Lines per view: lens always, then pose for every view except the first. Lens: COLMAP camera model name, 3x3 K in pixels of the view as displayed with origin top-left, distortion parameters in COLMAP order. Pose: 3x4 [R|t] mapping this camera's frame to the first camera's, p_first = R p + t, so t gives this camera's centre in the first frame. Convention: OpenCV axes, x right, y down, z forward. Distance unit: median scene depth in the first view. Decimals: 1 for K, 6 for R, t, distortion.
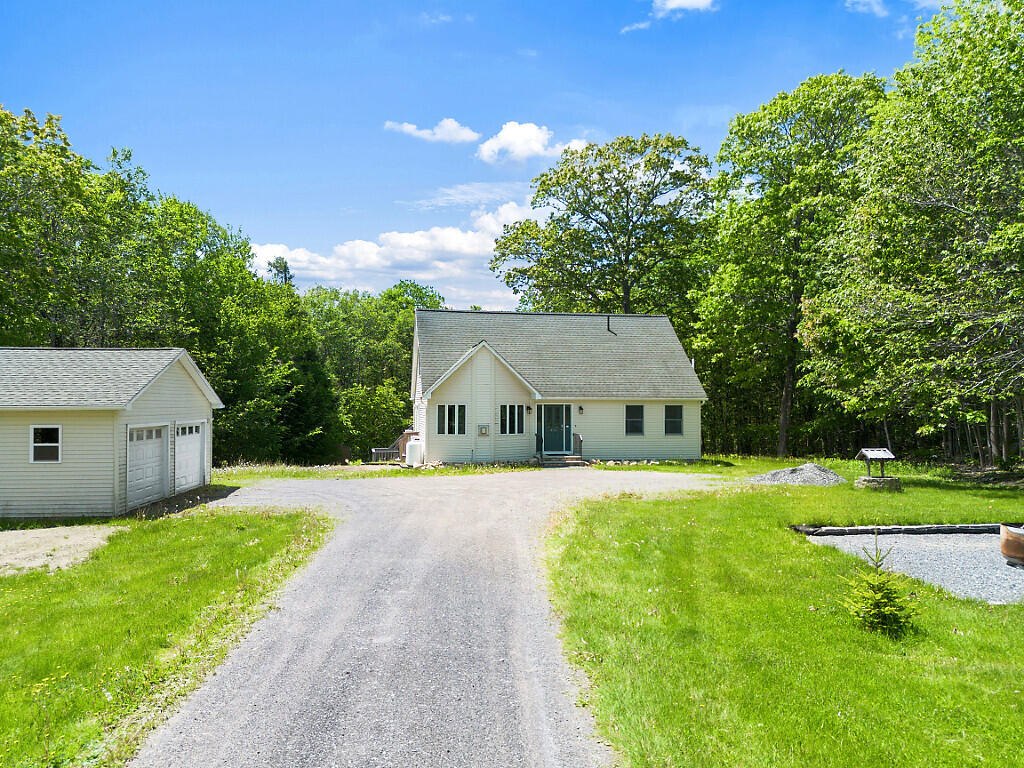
lens RADIAL K [[717.2, 0, 512.0], [0, 717.2, 384.0], [0, 0, 1]] dist [0.077173, -0.082531]
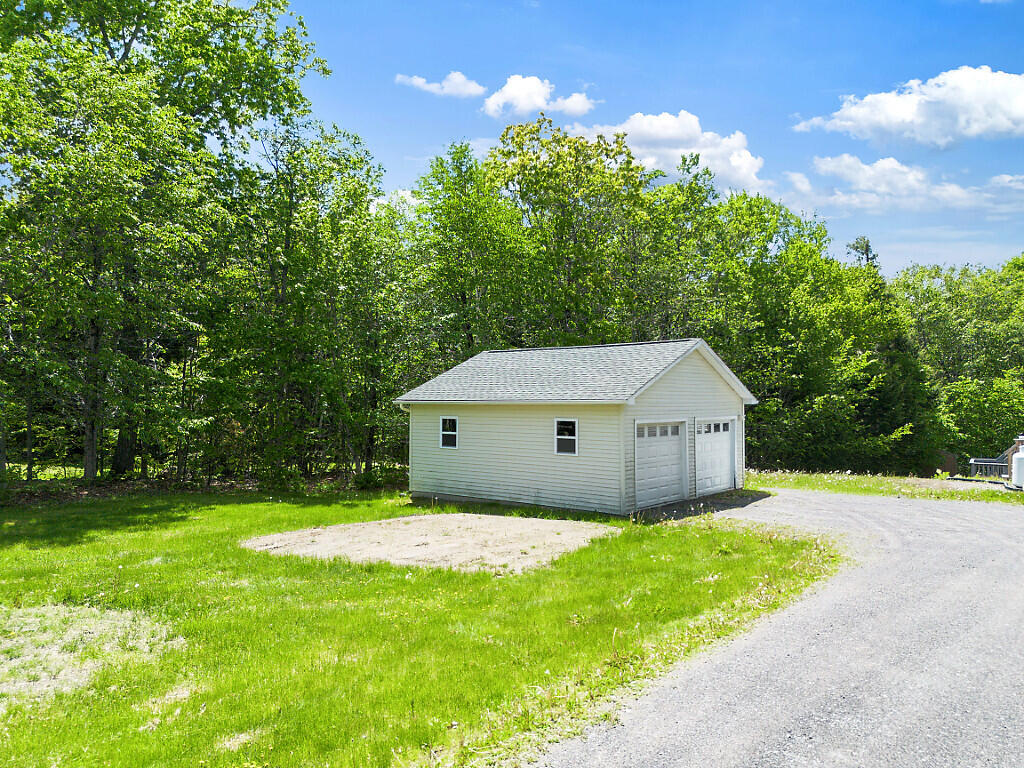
lens RADIAL K [[717.2, 0, 512.0], [0, 717.2, 384.0], [0, 0, 1]] dist [0.077173, -0.082531]
pose [[0.706931, -0.014246, -0.707139, 0.019945], [0.017085, 0.999849, -0.003063, 0.006826], [0.707077, -0.009916, 0.707067, 0.168329]]
